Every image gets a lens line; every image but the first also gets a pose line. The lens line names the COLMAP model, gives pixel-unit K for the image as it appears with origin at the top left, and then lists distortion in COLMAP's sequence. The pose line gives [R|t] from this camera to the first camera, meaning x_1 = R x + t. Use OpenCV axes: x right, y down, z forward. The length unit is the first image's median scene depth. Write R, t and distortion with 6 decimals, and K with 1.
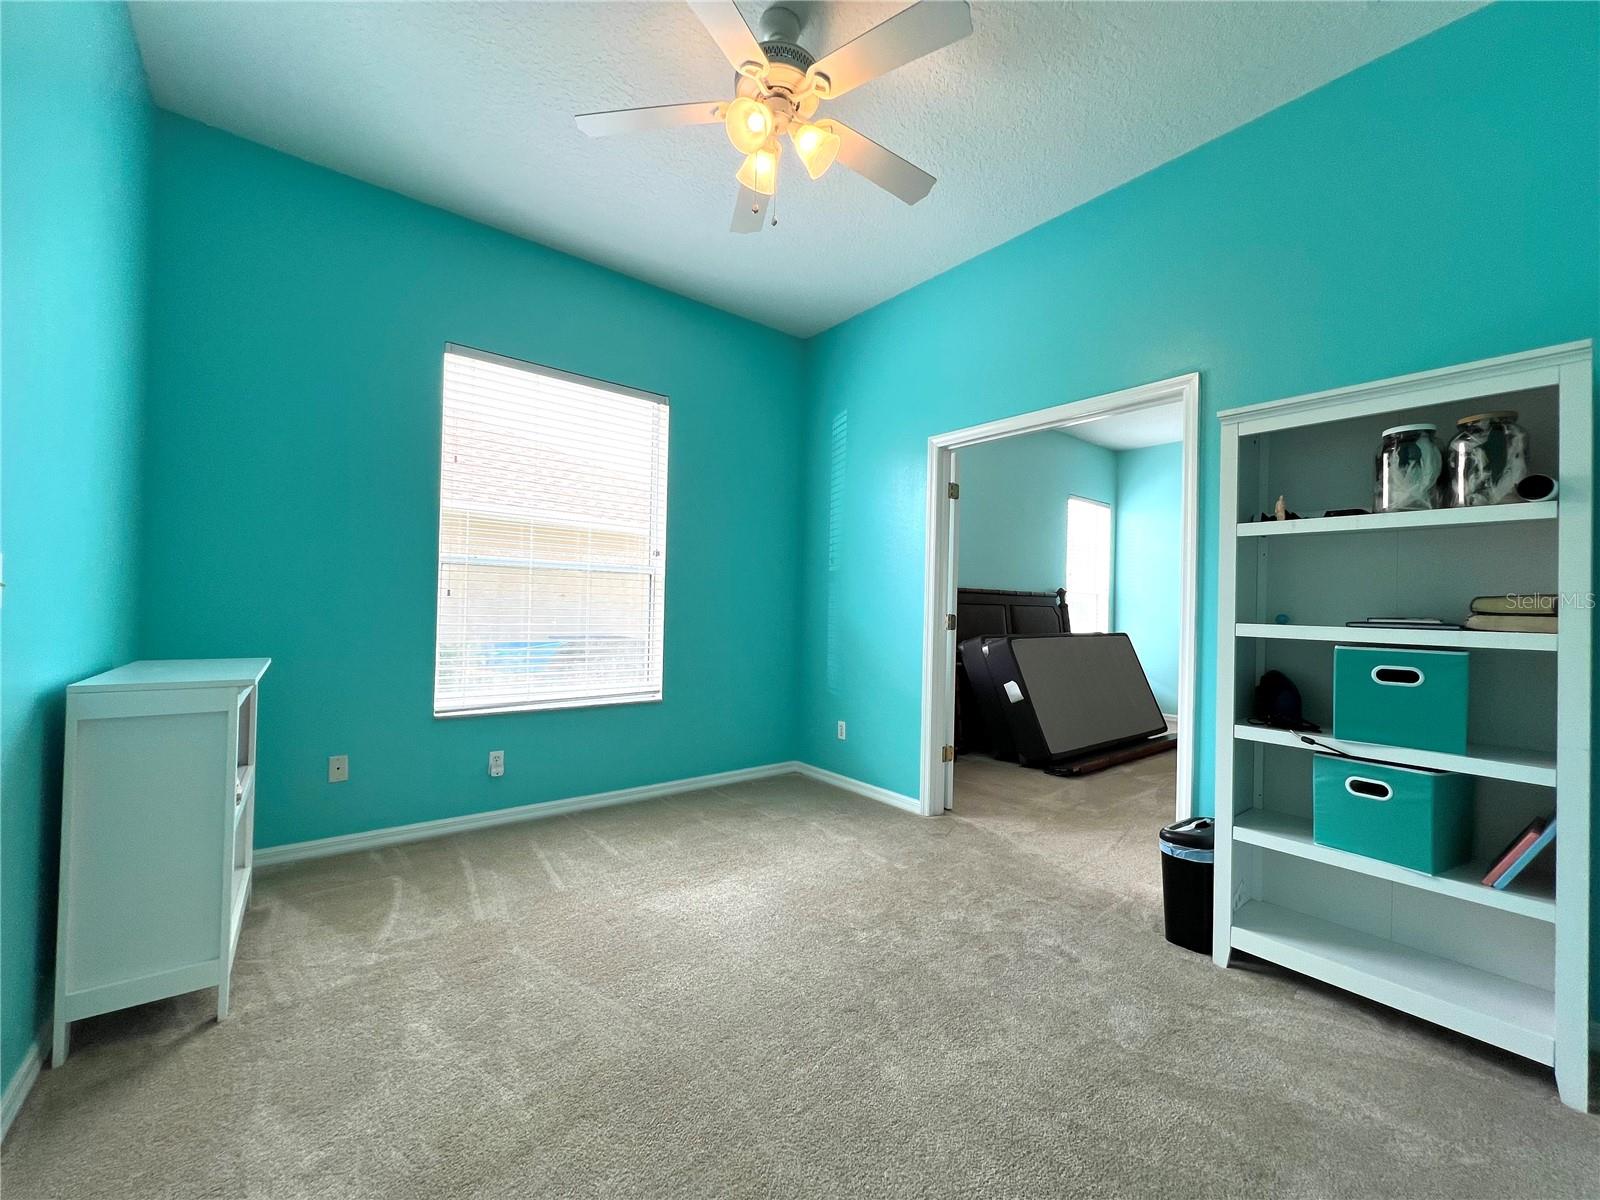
lens RADIAL K [[645.1, 0, 794.3], [0, 645.1, 599.0], [0, 0, 1]] dist [0.001411, 0.000246]
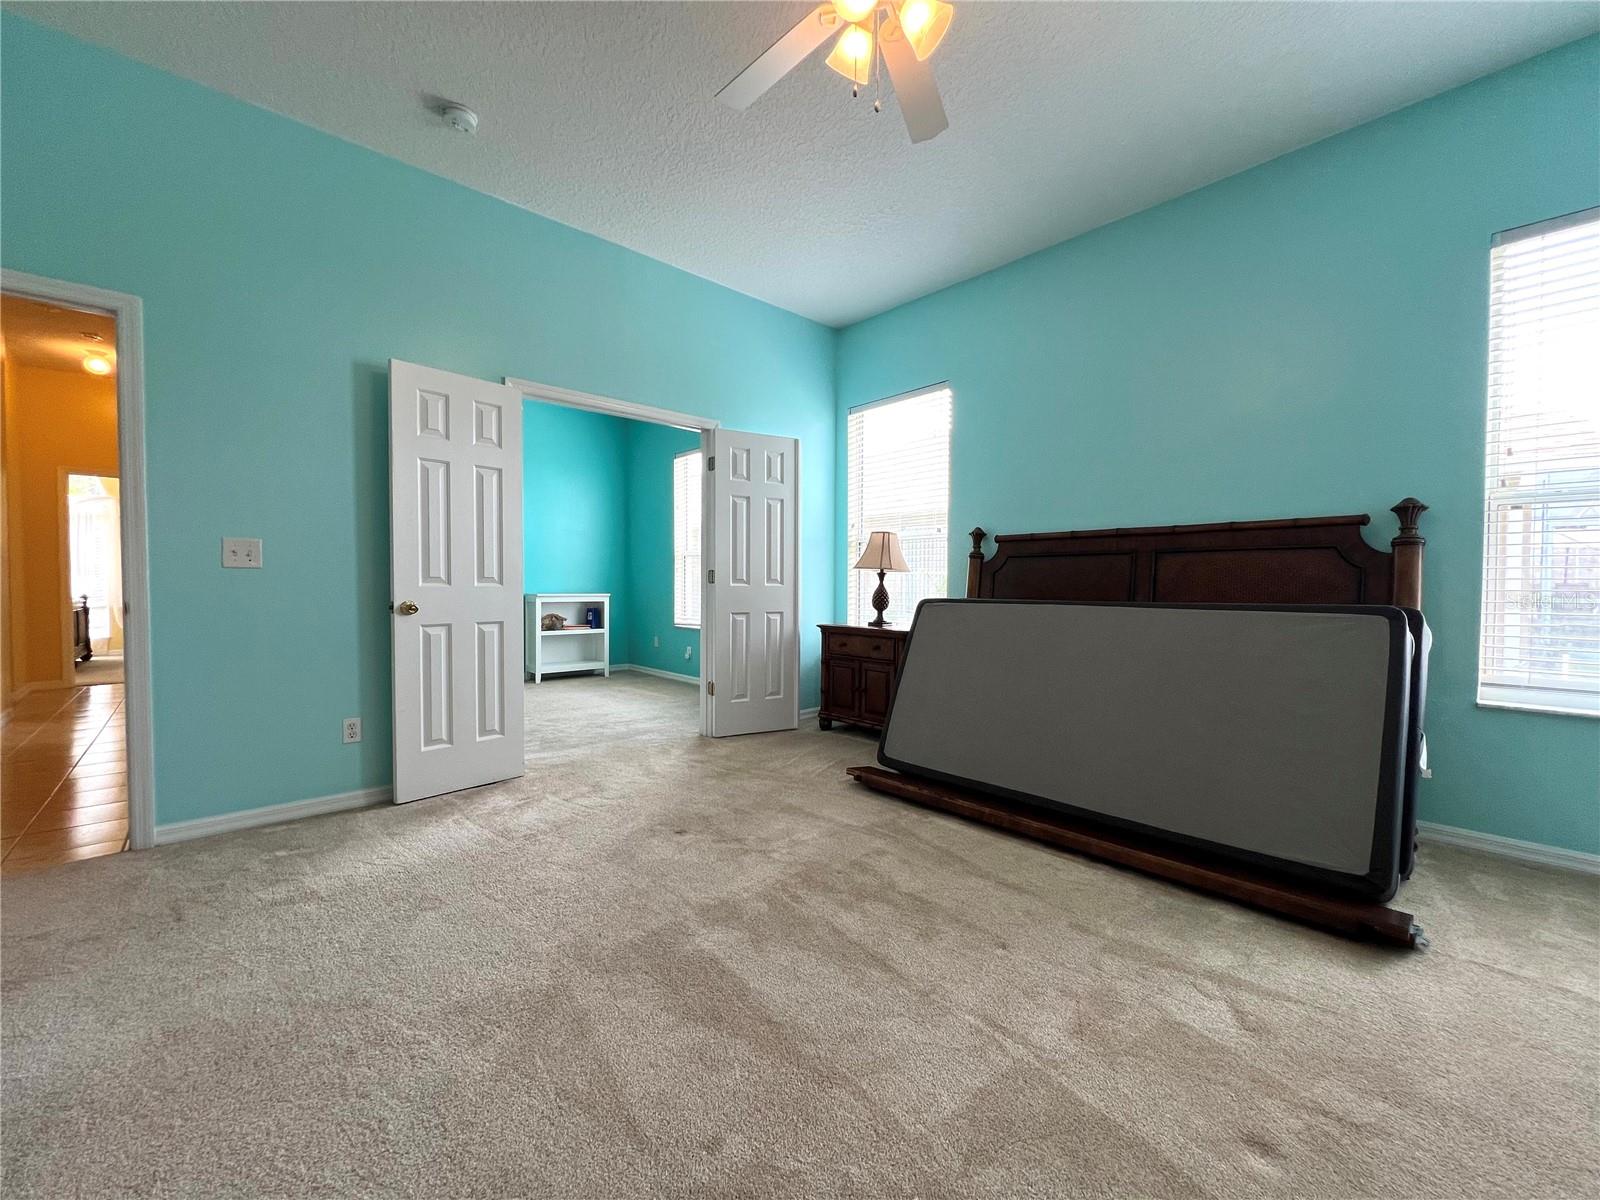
lens RADIAL K [[645.1, 0, 794.3], [0, 645.1, 599.0], [0, 0, 1]] dist [0.001411, 0.000246]
pose [[0.074280, 0.003735, -0.997230, 0.880469], [0.009727, 0.999943, 0.004470, 0.045326], [0.997190, -0.010032, 0.074239, 0.665799]]
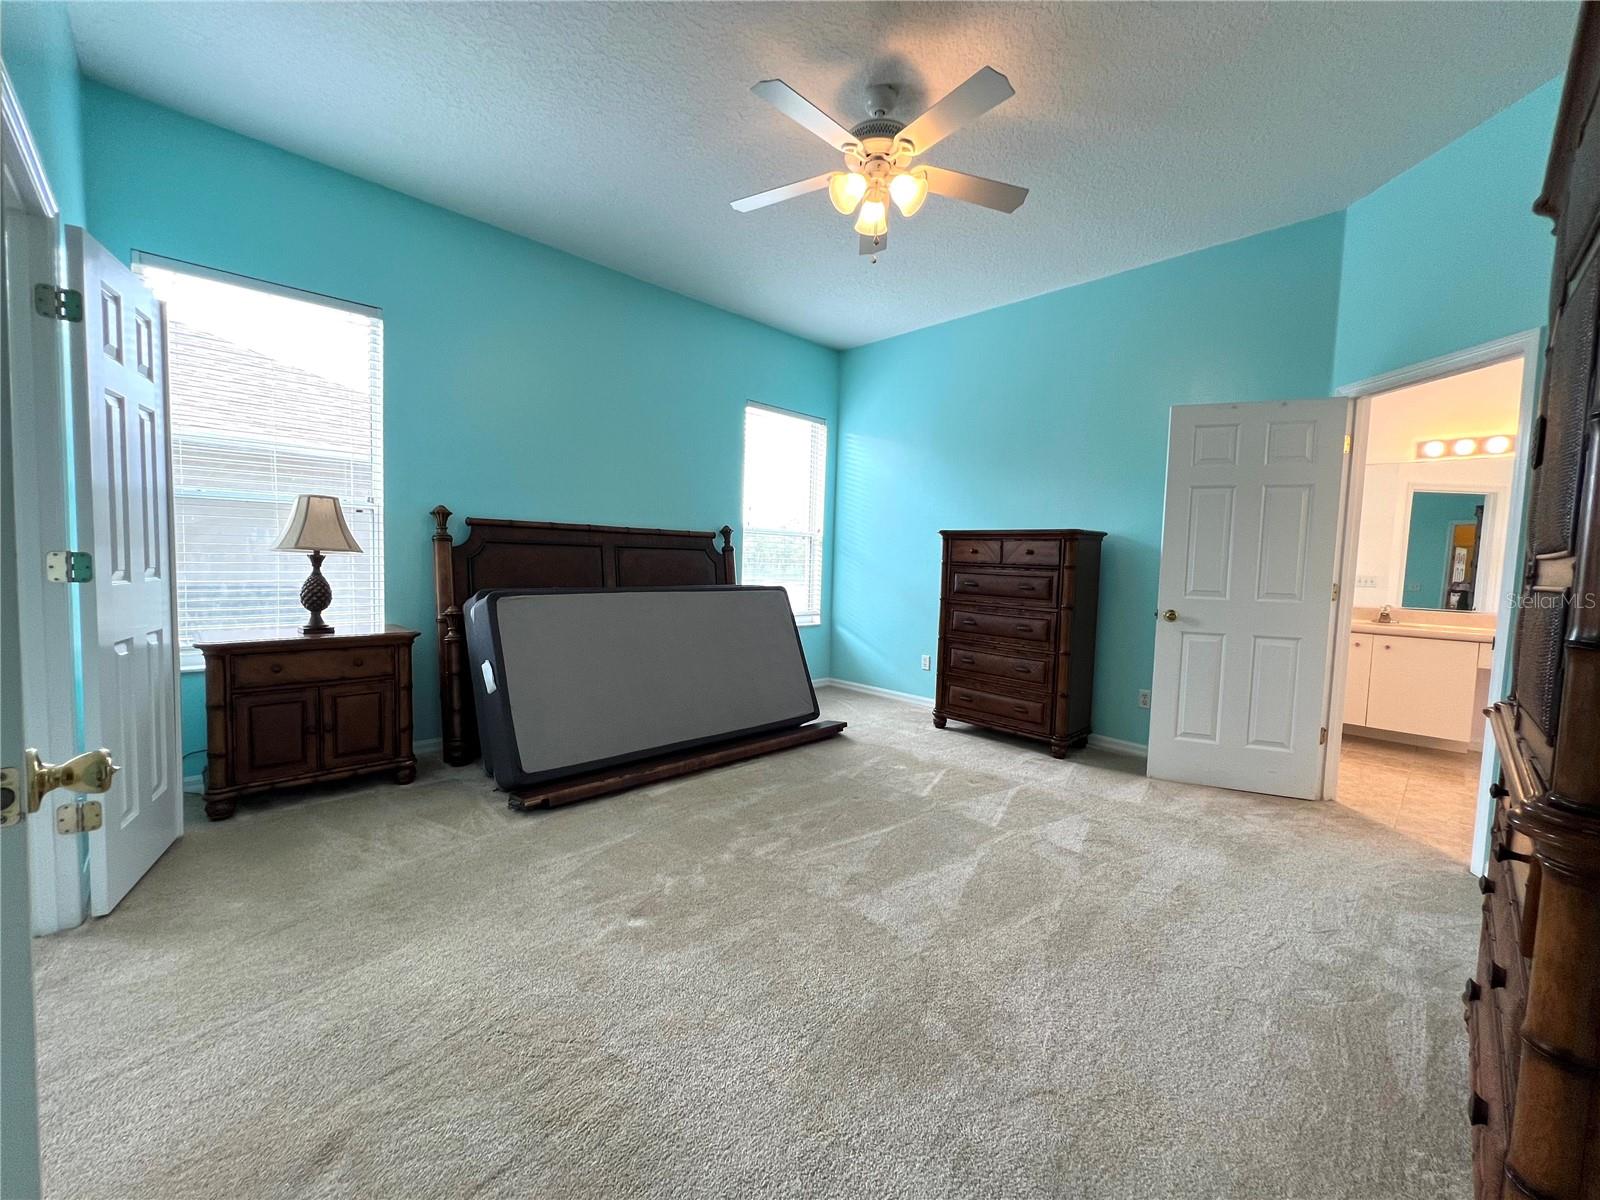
lens RADIAL K [[645.1, 0, 794.3], [0, 645.1, 599.0], [0, 0, 1]] dist [0.001411, 0.000246]
pose [[0.994744, 0.003285, 0.102340, 0.467763], [-0.011651, 0.996625, 0.081259, 0.007383], [-0.101728, -0.082024, 0.991425, 0.270693]]
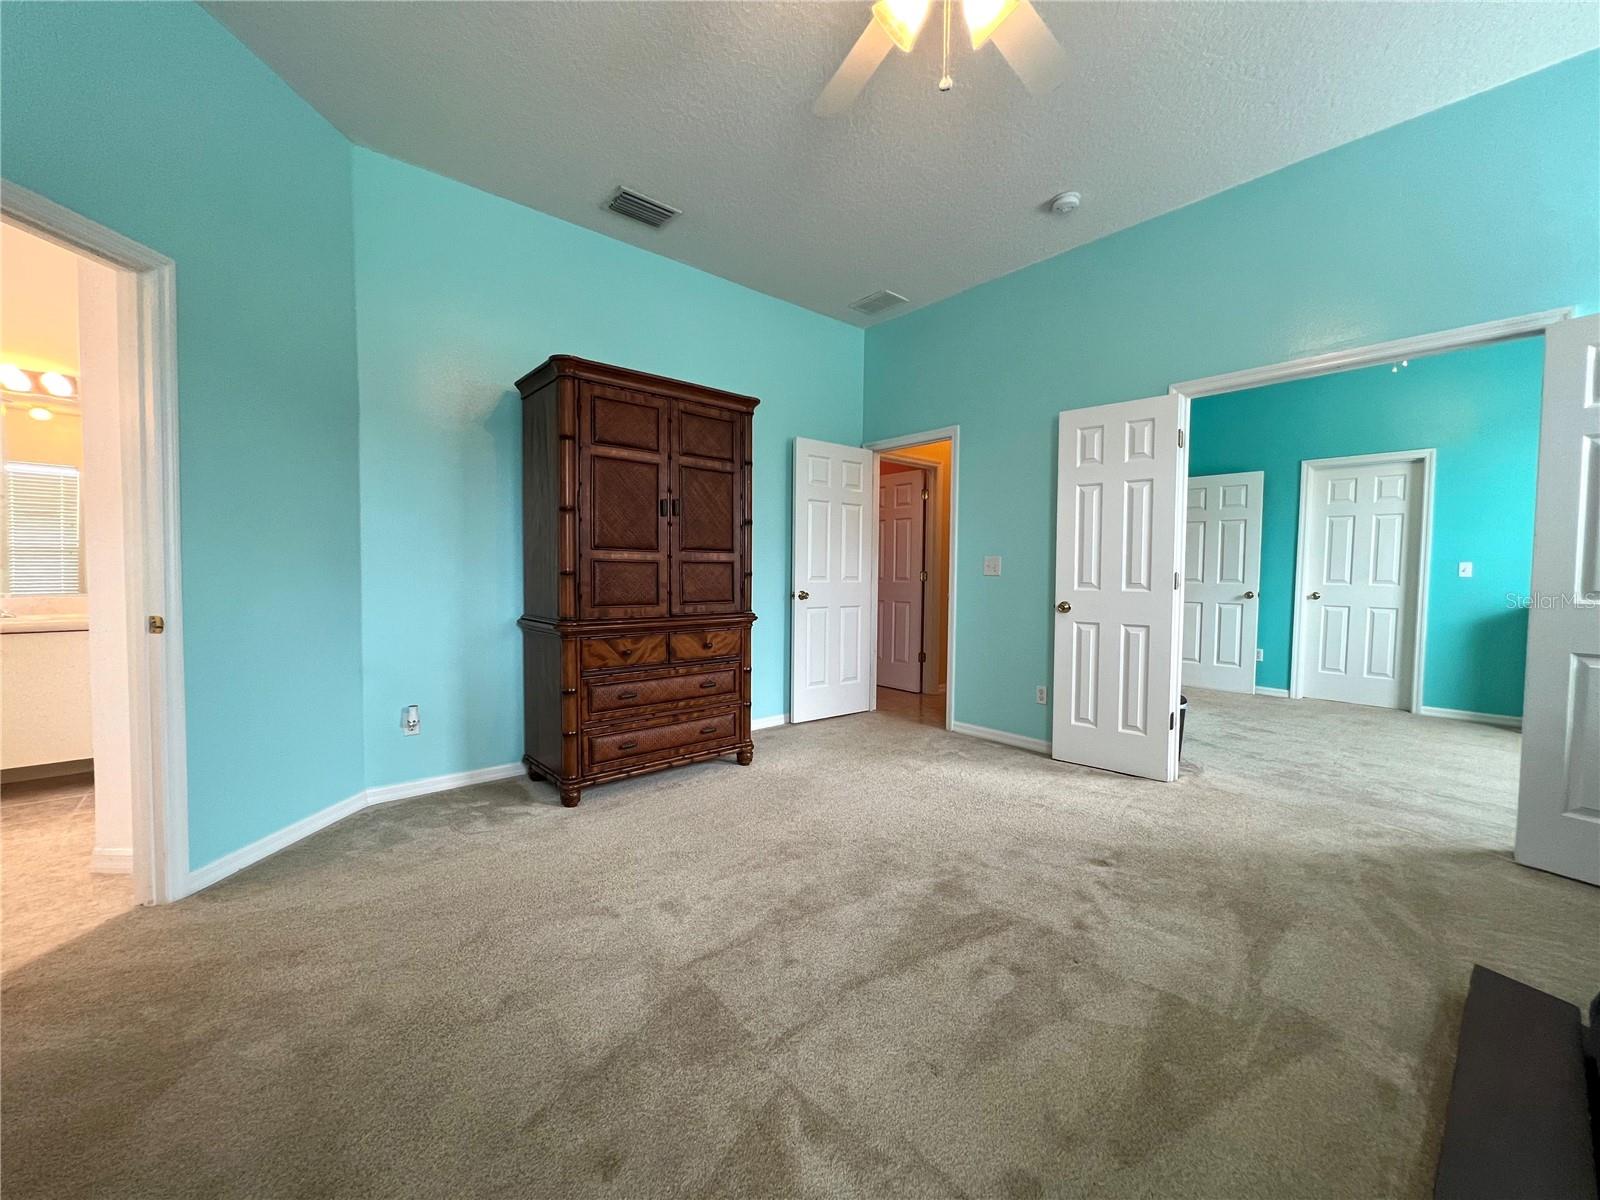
lens RADIAL K [[645.1, 0, 794.3], [0, 645.1, 599.0], [0, 0, 1]] dist [0.001411, 0.000246]
pose [[-0.998576, -0.027075, -0.045958, 0.648155], [-0.028616, 0.999038, 0.033230, 0.030194], [0.045014, 0.034498, -0.998391, 1.025039]]
